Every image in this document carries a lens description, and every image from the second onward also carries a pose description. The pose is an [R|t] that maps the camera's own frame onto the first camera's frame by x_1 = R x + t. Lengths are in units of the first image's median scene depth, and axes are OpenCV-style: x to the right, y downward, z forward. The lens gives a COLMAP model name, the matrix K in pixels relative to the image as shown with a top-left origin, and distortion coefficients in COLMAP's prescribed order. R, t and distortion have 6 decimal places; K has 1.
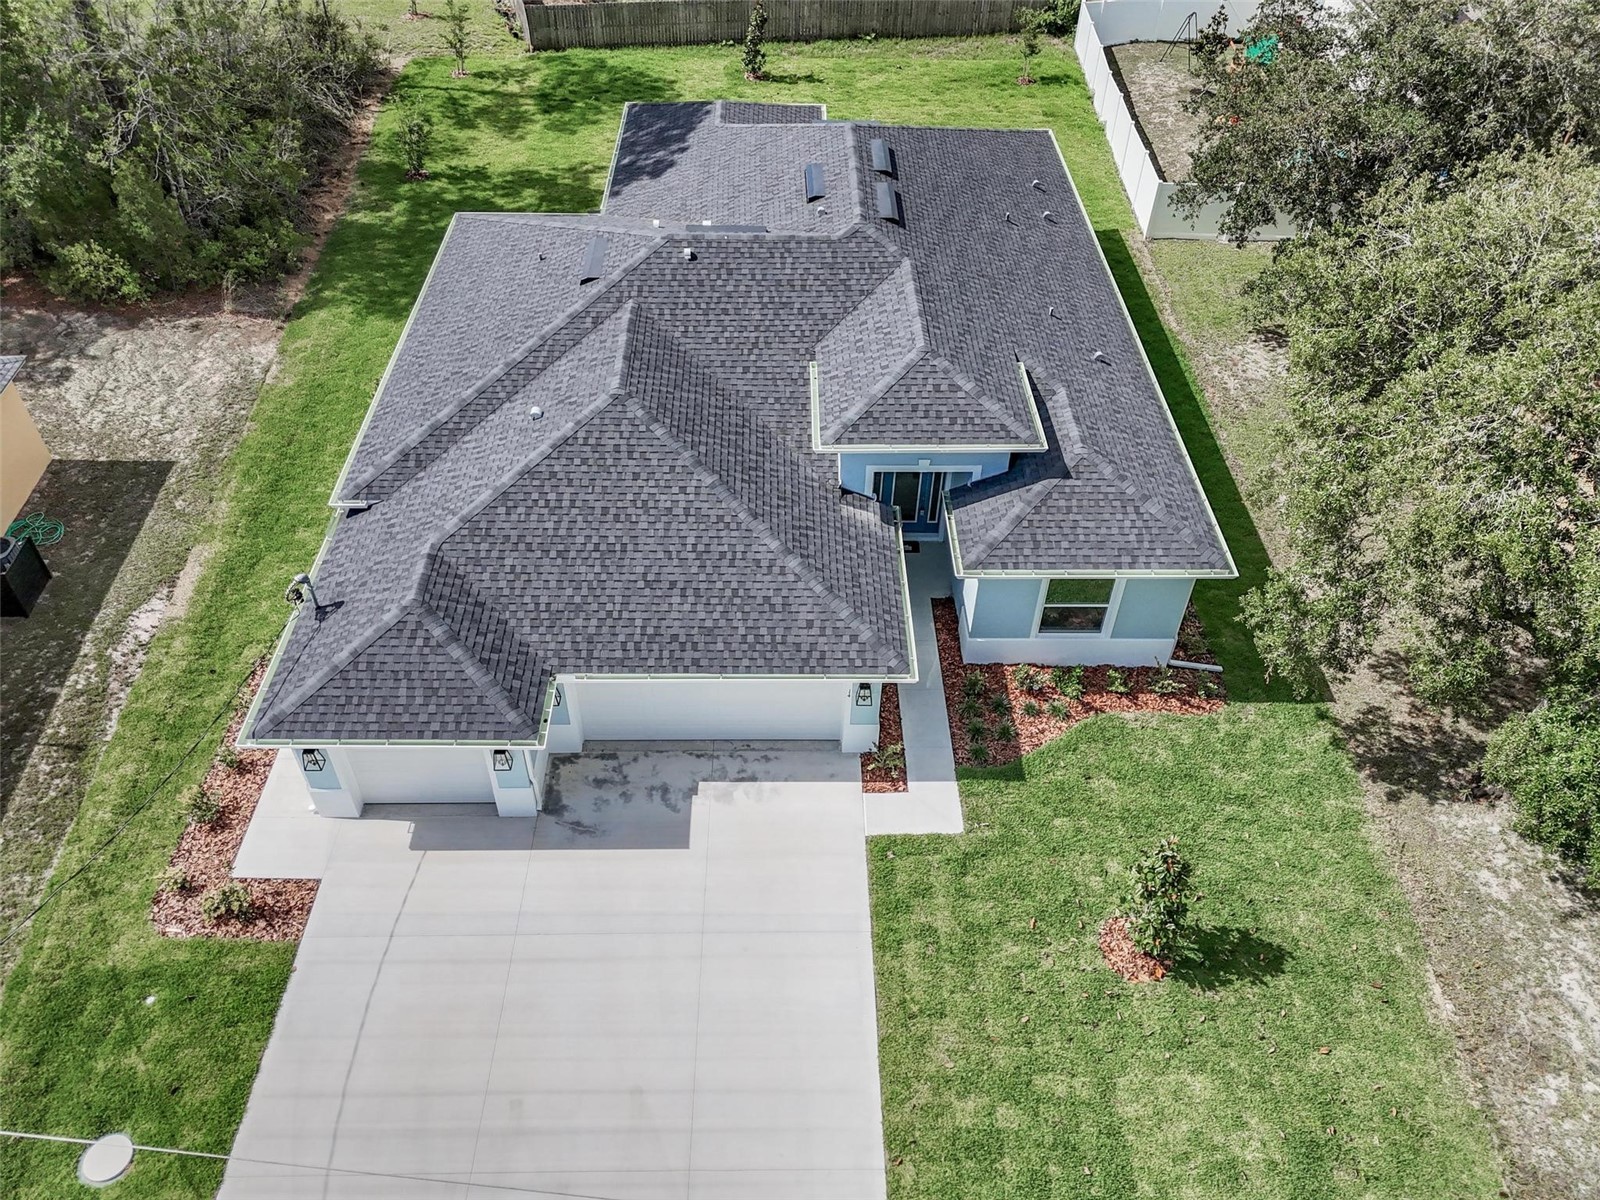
lens RADIAL K [[1172.9, 0, 796.7], [0, 1172.9, 596.7], [0, 0, 1]] dist [0.085469, -0.078144]
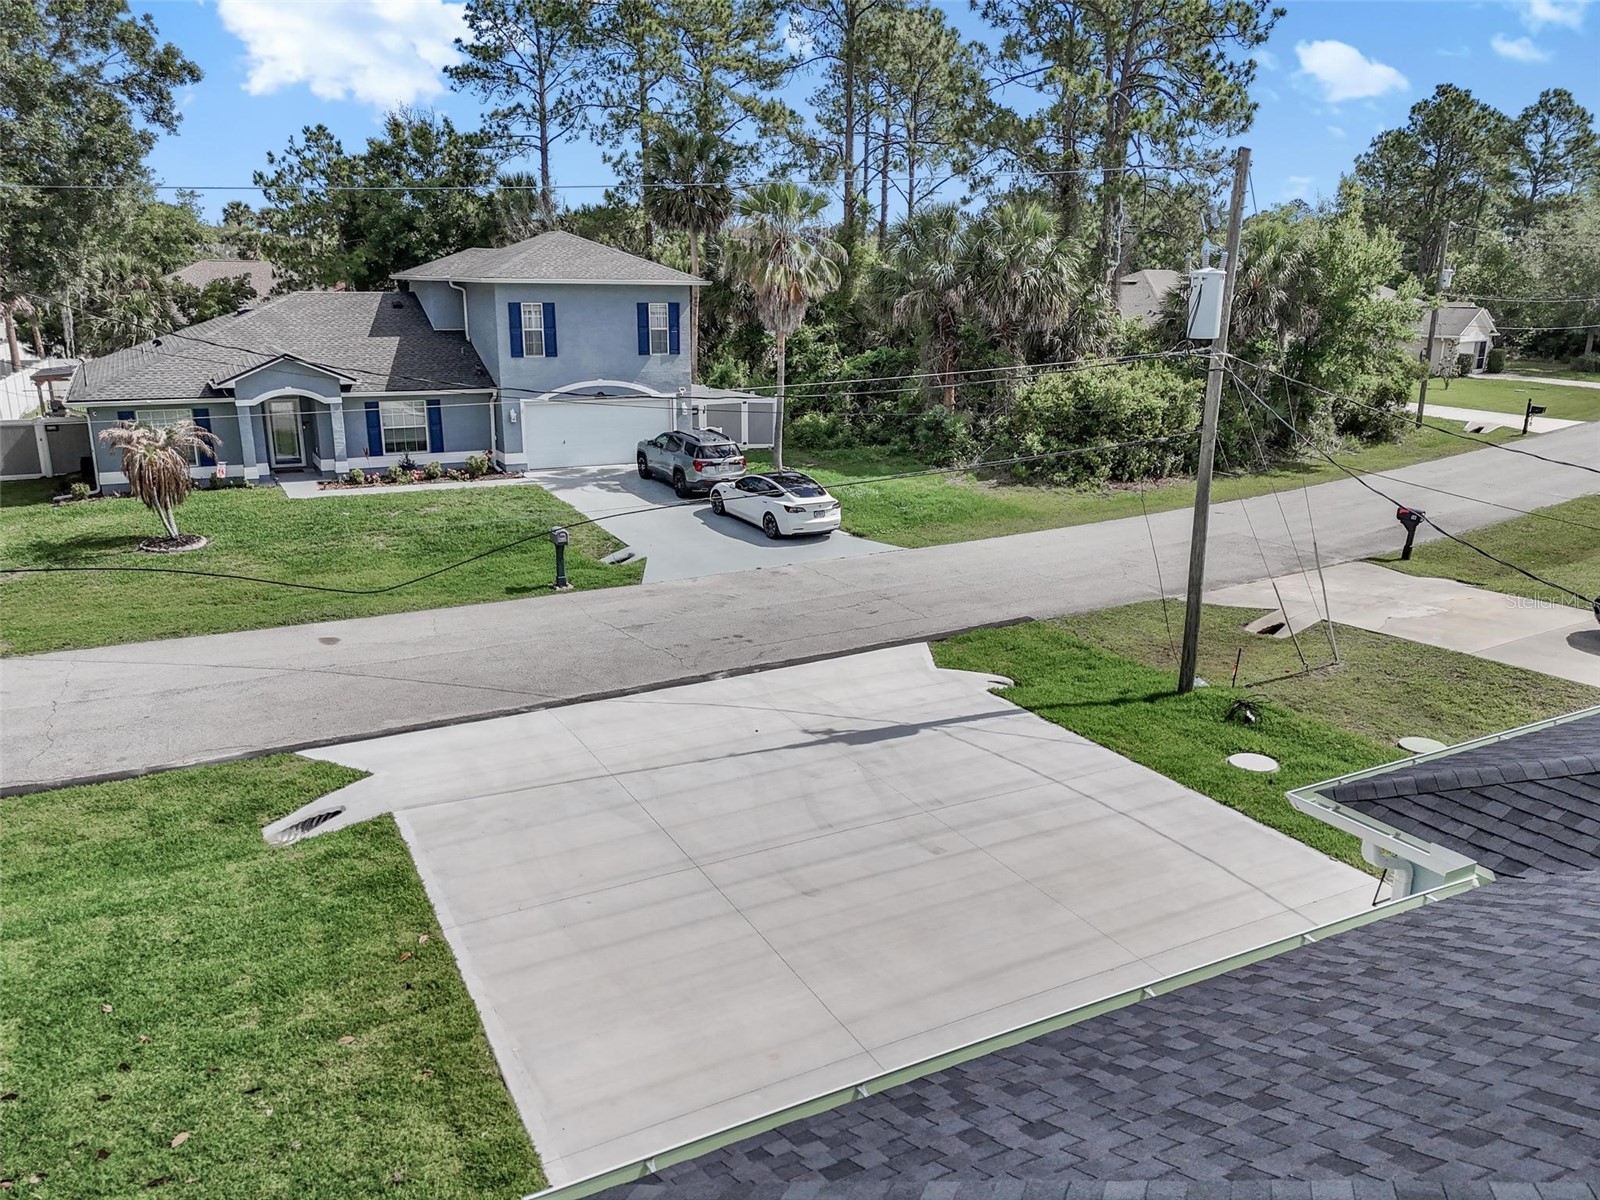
lens RADIAL K [[1172.9, 0, 797.0], [0, 1172.9, 600.4], [0, 0, 1]] dist [0.085469, -0.078144]
pose [[-0.891303, 0.099380, -0.442383, 0.122947], [-0.326395, 0.536596, 0.778158, -0.165306], [0.314715, 0.837967, -0.445833, 0.839706]]
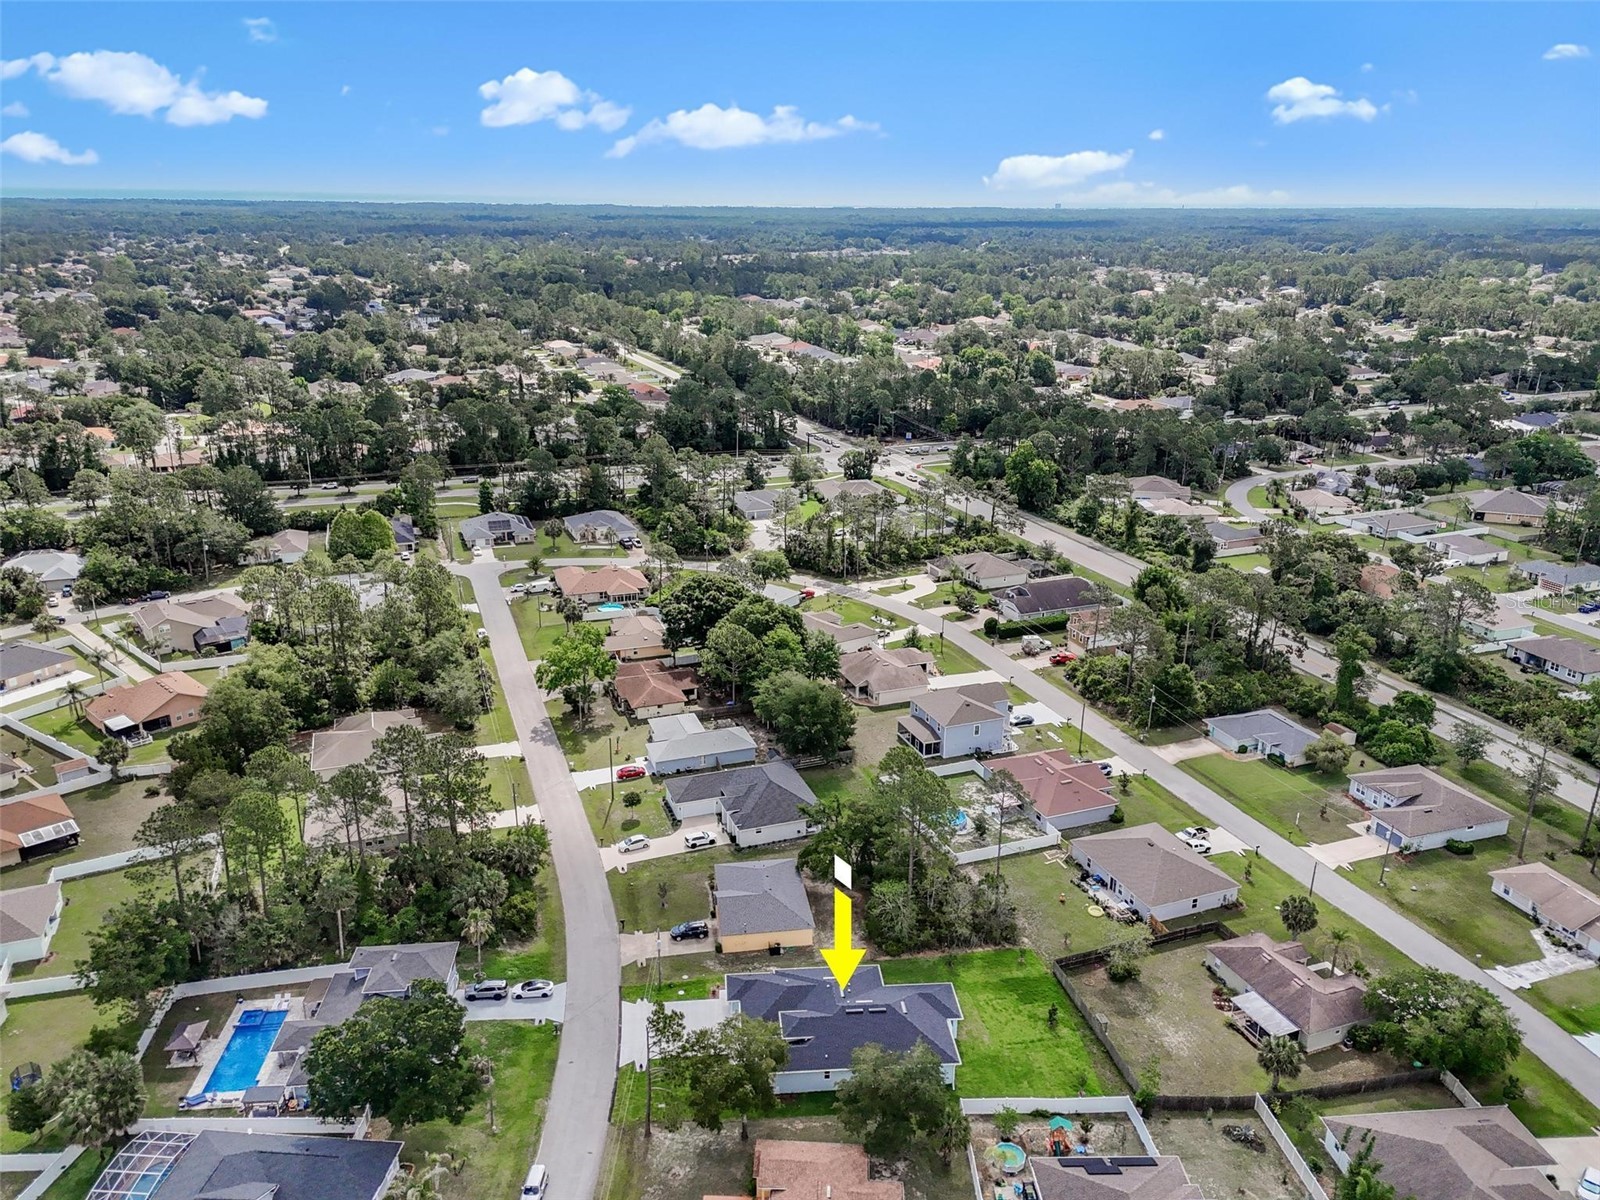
lens RADIAL K [[1172.9, 0, 801.2], [0, 1172.9, 608.2], [0, 0, 1]] dist [0.085469, -0.078144]
pose [[0.072993, 0.316332, -0.945836, 4.405729], [-0.689807, 0.700953, 0.181197, -2.378950], [0.720305, 0.639218, 0.269372, -1.586377]]
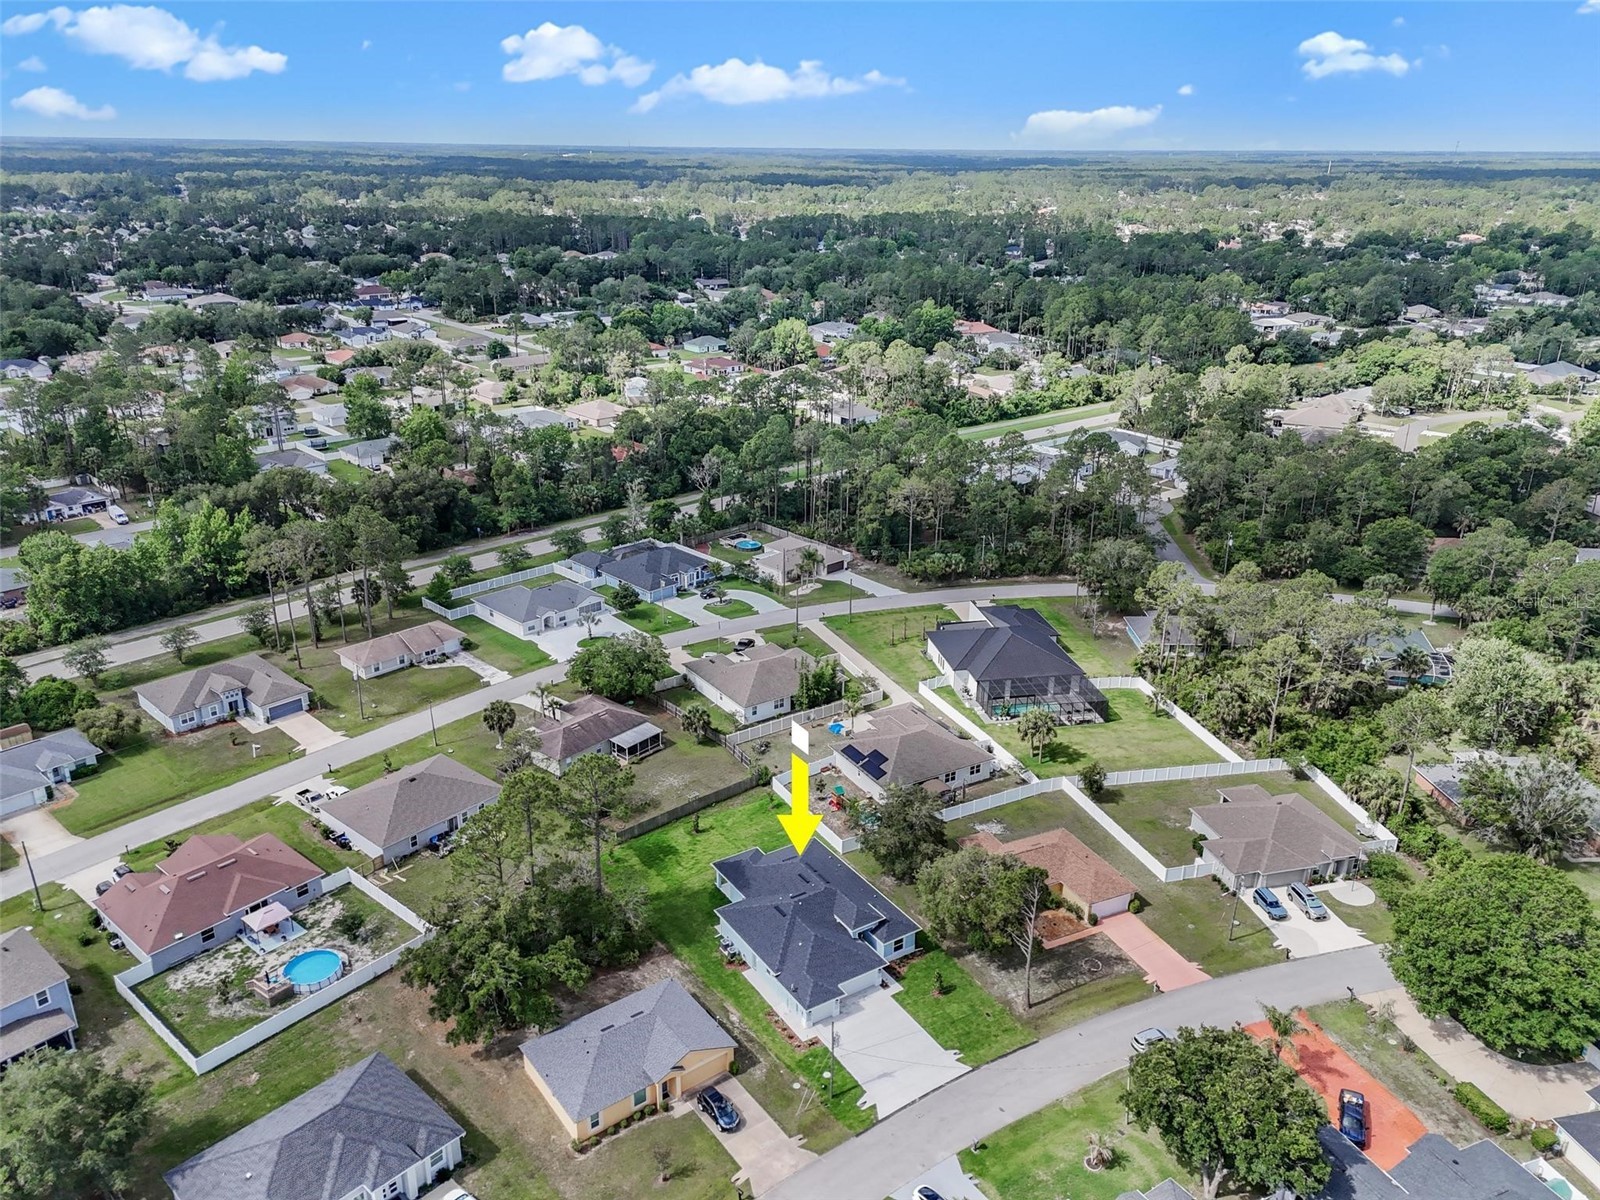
lens RADIAL K [[1172.9, 0, 793.7], [0, 1172.9, 605.7], [0, 0, 1]] dist [0.085469, -0.078144]
pose [[0.850110, -0.199914, 0.487184, -2.317170], [0.363753, 0.891885, -0.268748, -0.092135], [-0.380785, 0.405679, 0.830919, -3.654505]]
